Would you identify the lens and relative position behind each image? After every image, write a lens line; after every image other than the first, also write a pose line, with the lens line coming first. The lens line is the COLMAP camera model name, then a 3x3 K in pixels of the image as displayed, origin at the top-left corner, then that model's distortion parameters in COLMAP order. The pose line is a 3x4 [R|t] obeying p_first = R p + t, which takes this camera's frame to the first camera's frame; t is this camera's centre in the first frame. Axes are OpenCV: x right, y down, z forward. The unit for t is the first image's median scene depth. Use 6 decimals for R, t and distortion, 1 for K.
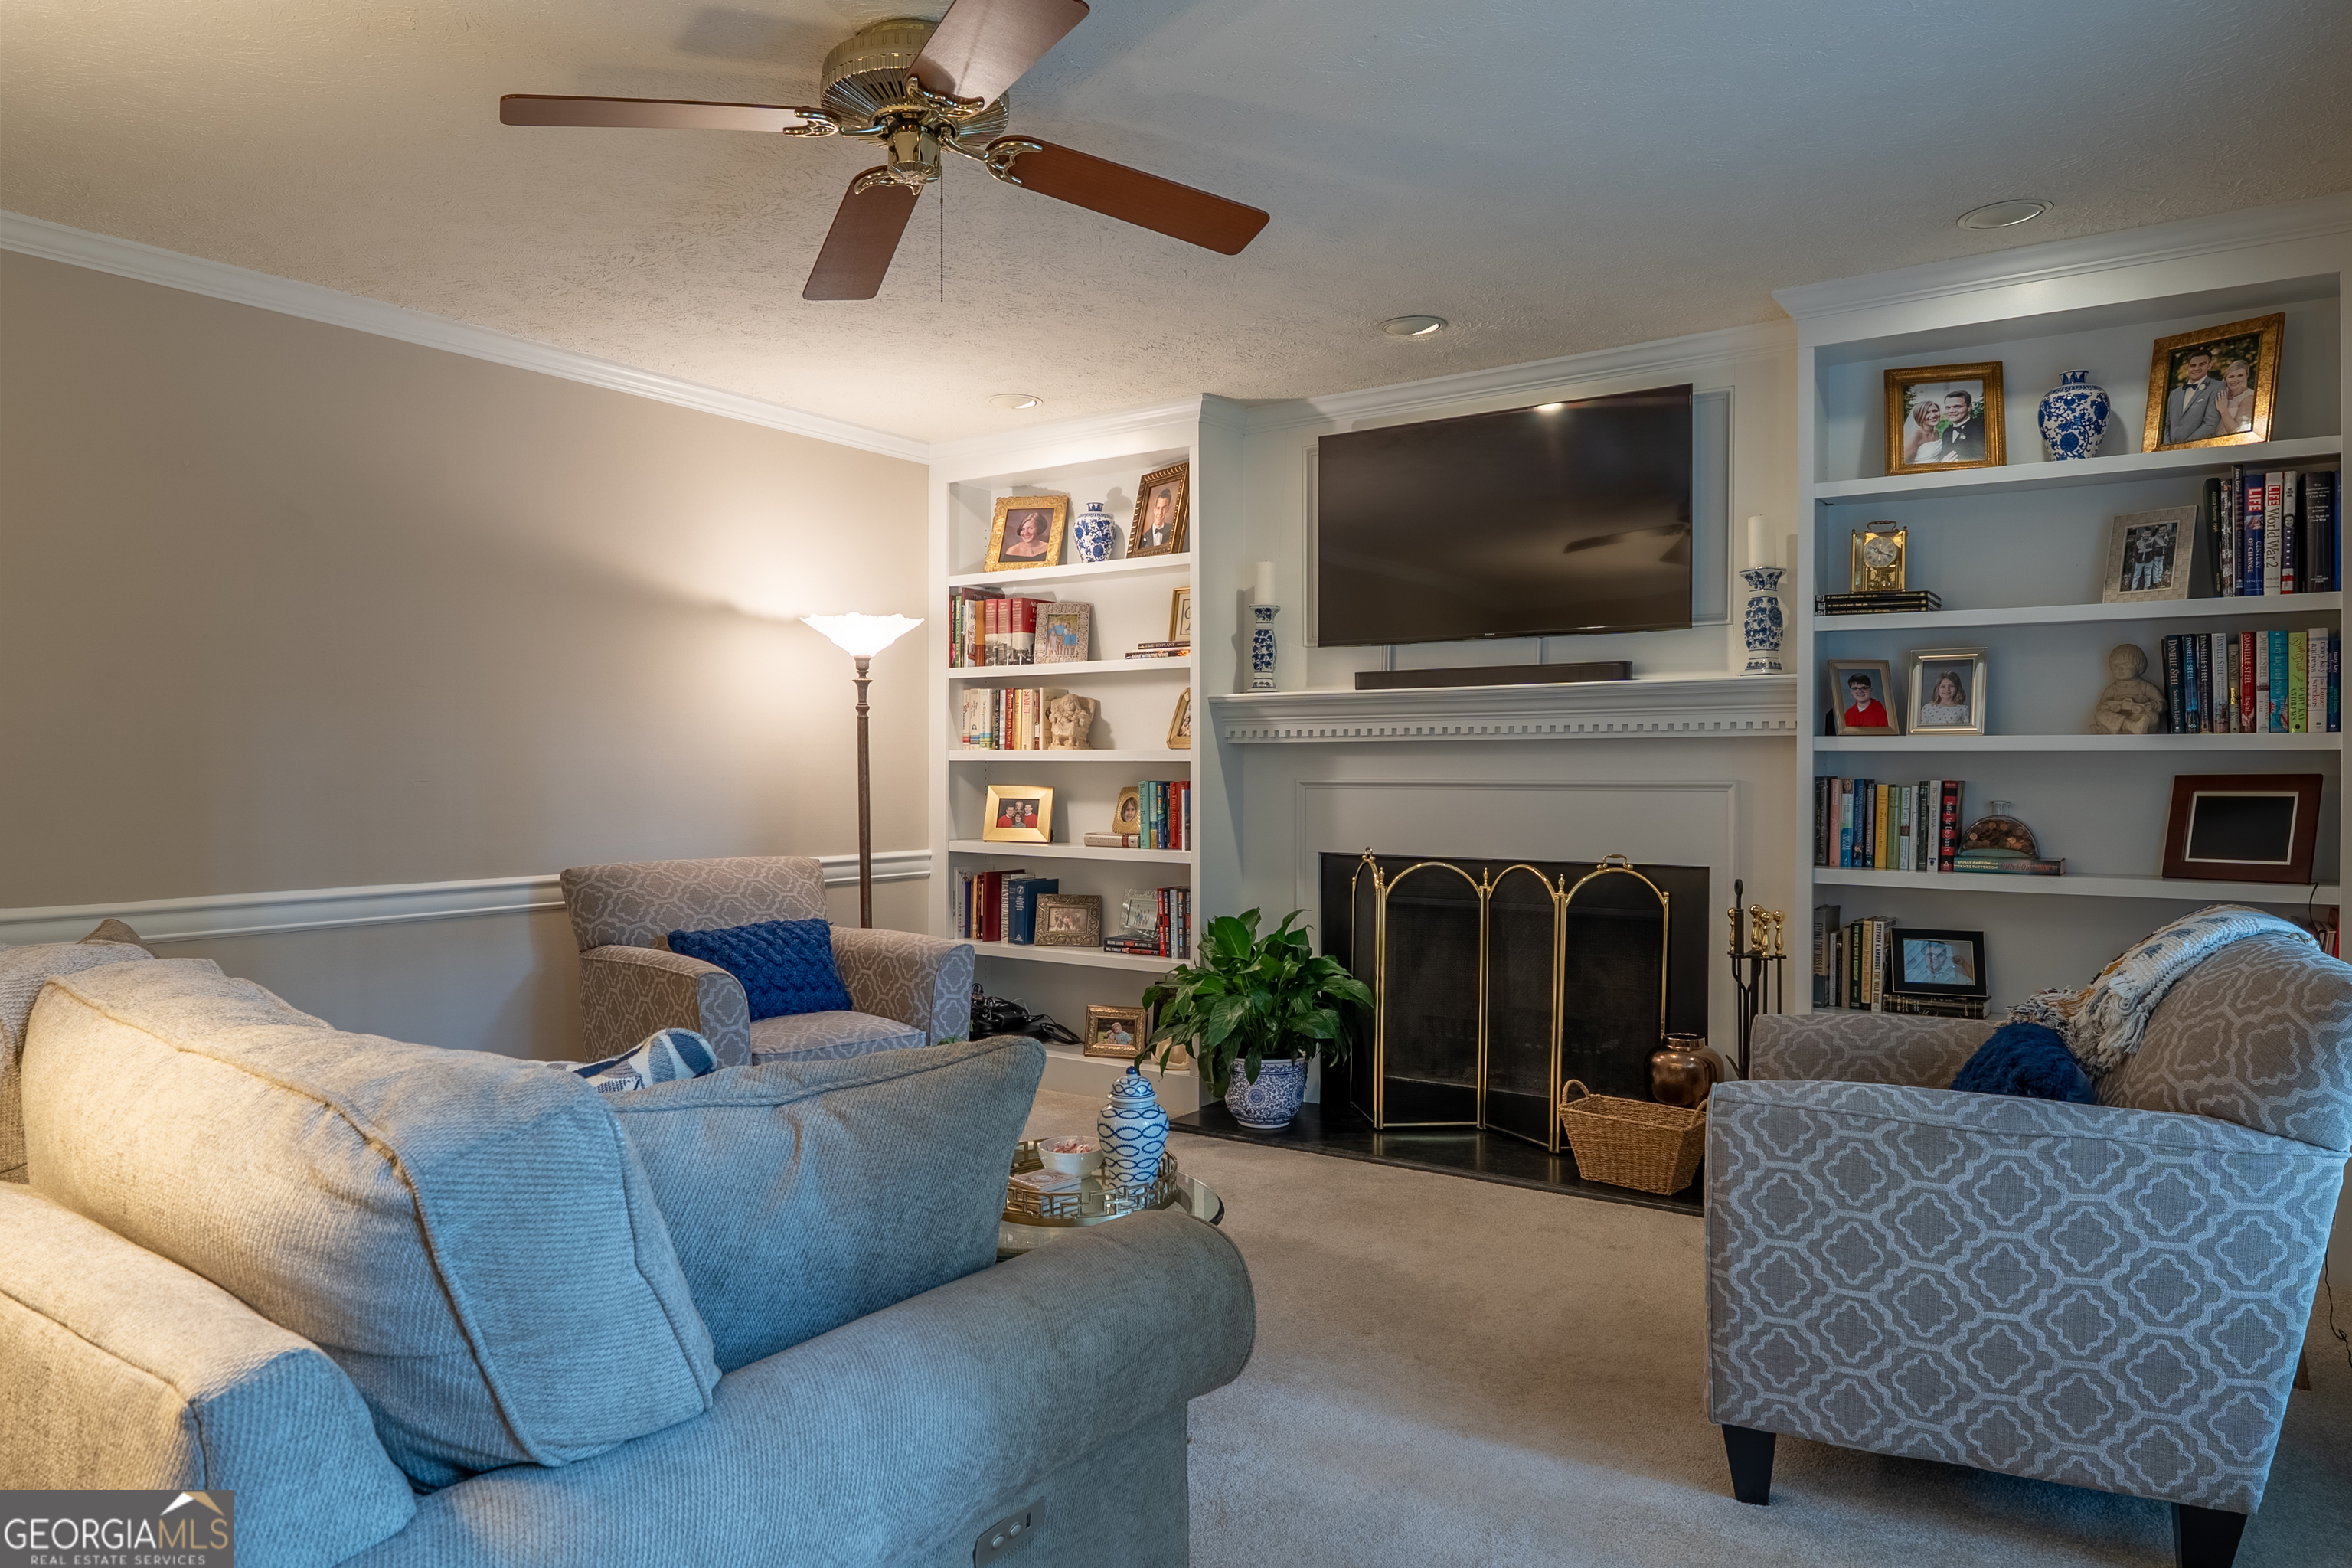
lens RADIAL K [[1502.6, 0, 1176.0], [0, 1502.6, 778.2], [0, 0, 1]] dist [-0.003248, -0.000071]
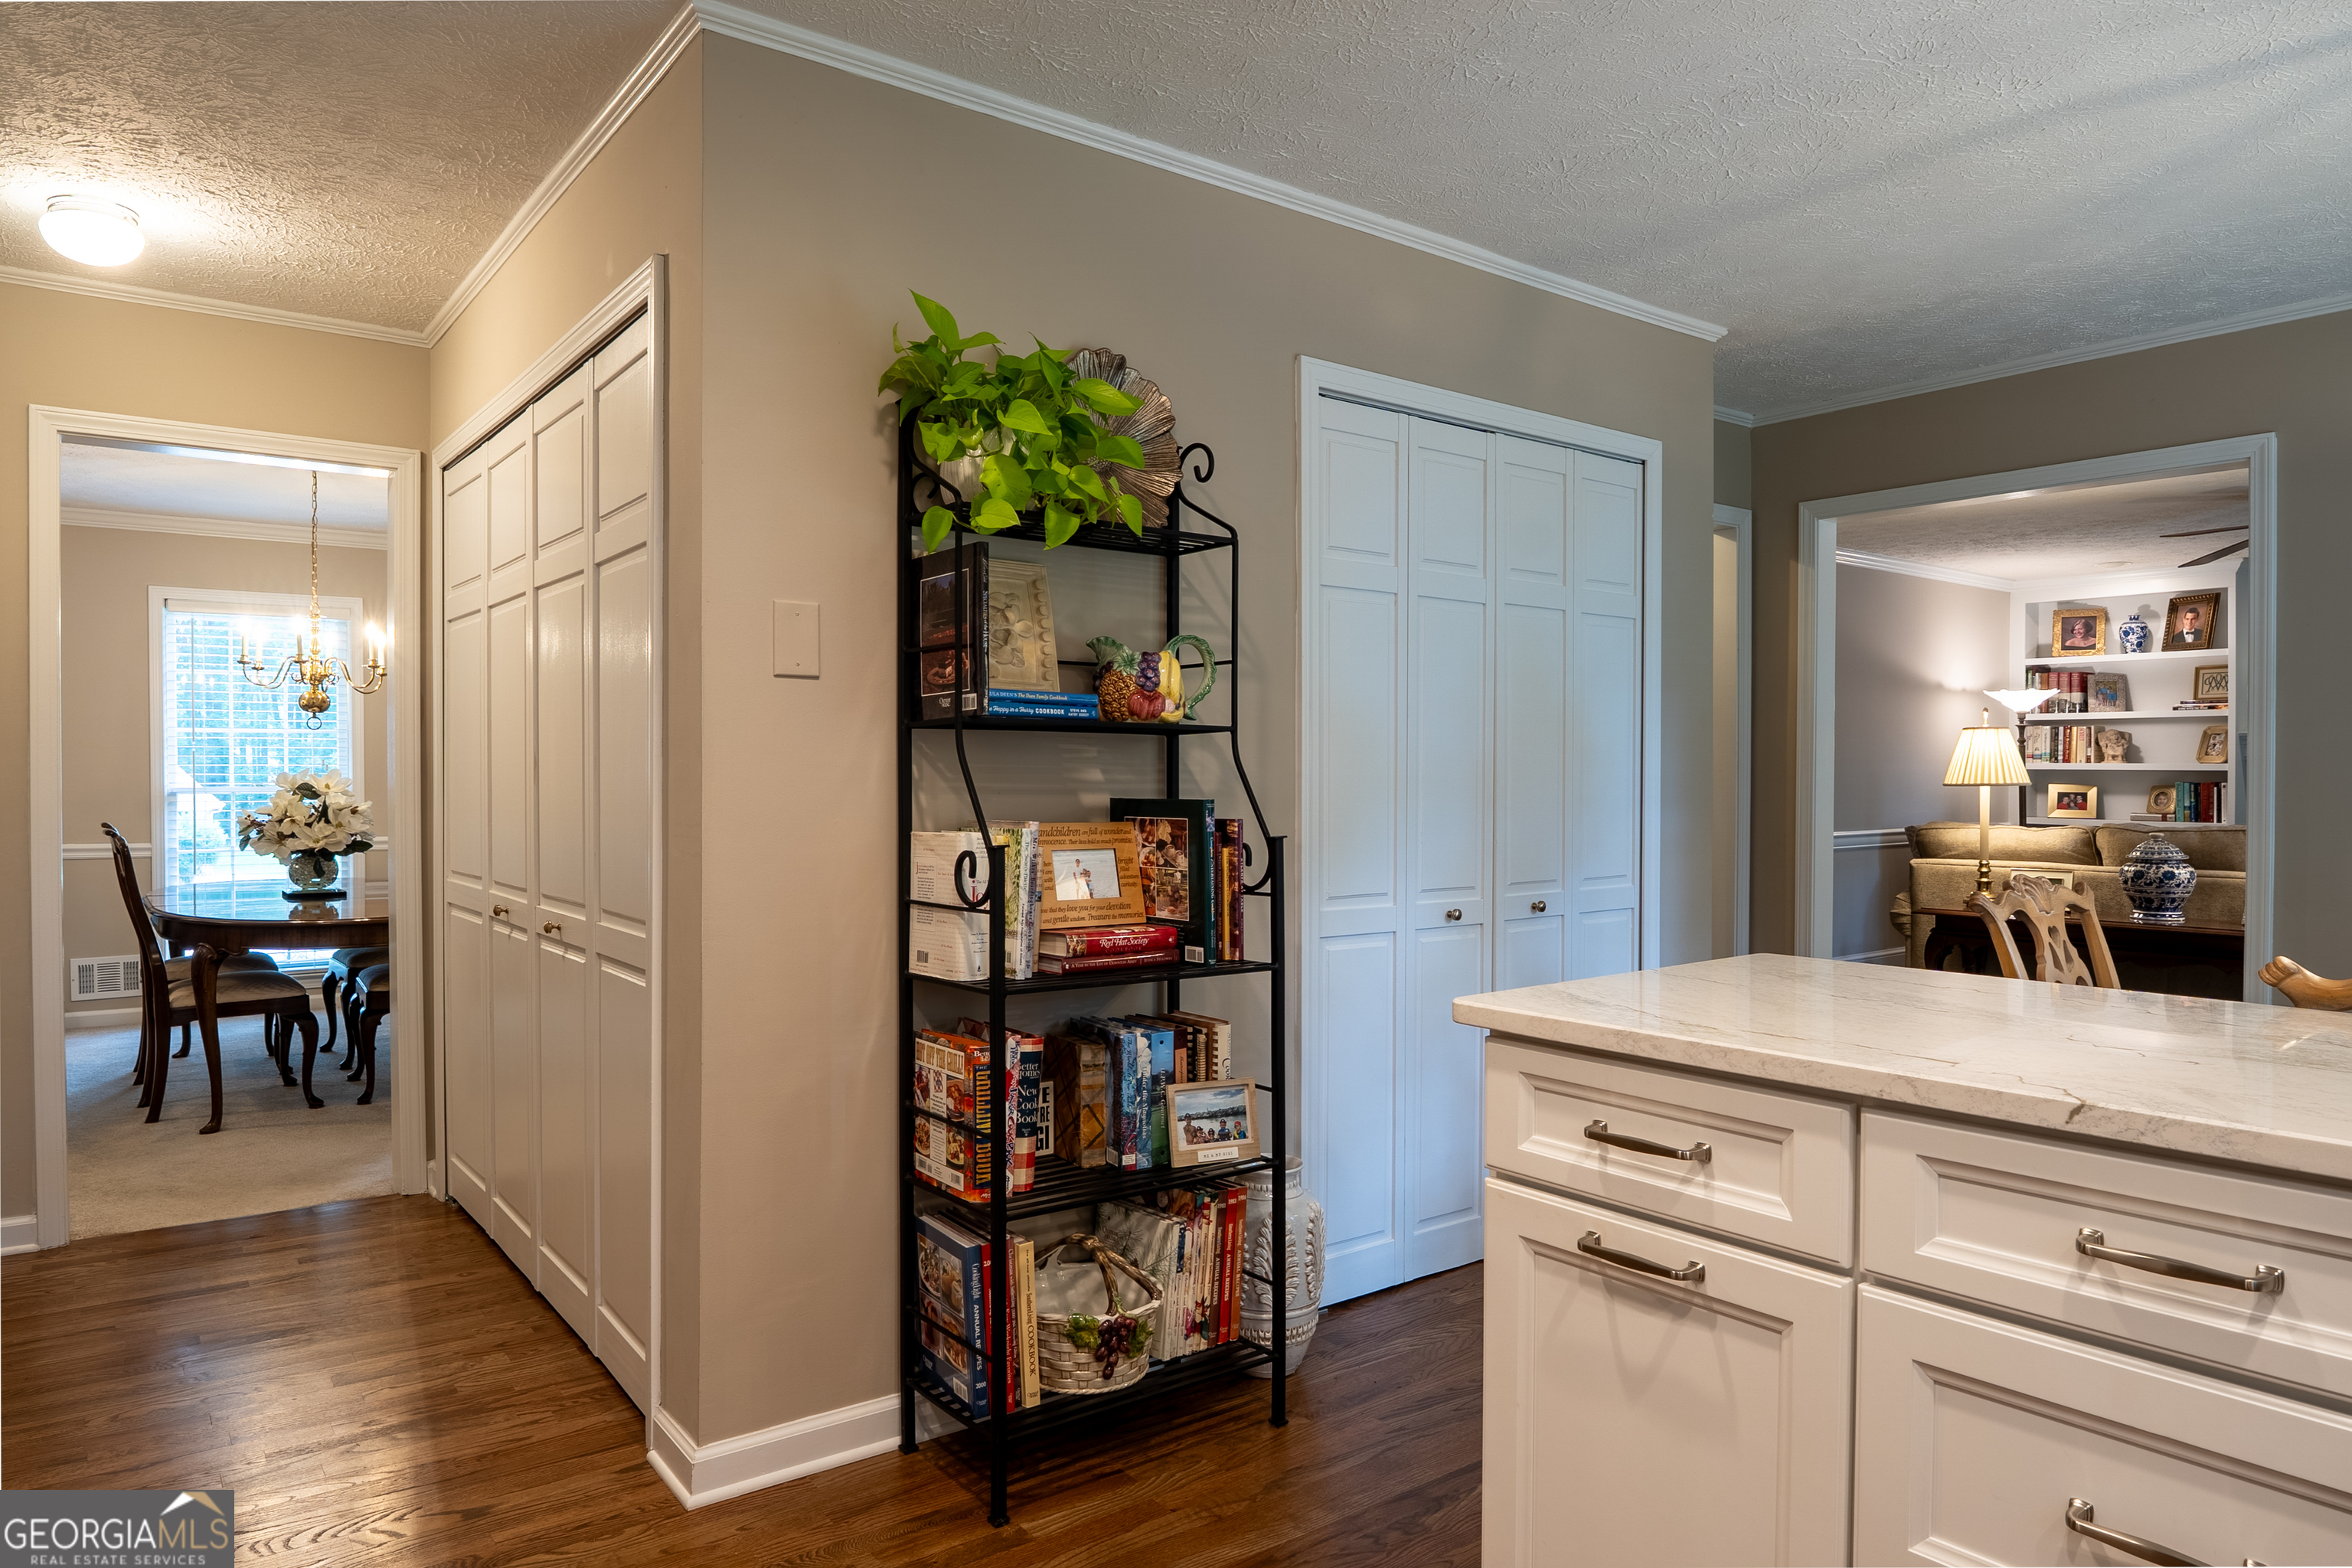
lens RADIAL K [[1470.6, 0, 1188.8], [0, 1470.6, 790.8], [0, 0, 1]] dist [-0.025827, -0.008724]
pose [[0.953403, 0.002987, -0.301686, -0.558720], [-0.001424, 0.999984, 0.005399, 0.004650], [0.301698, -0.004718, 0.953392, -0.840537]]
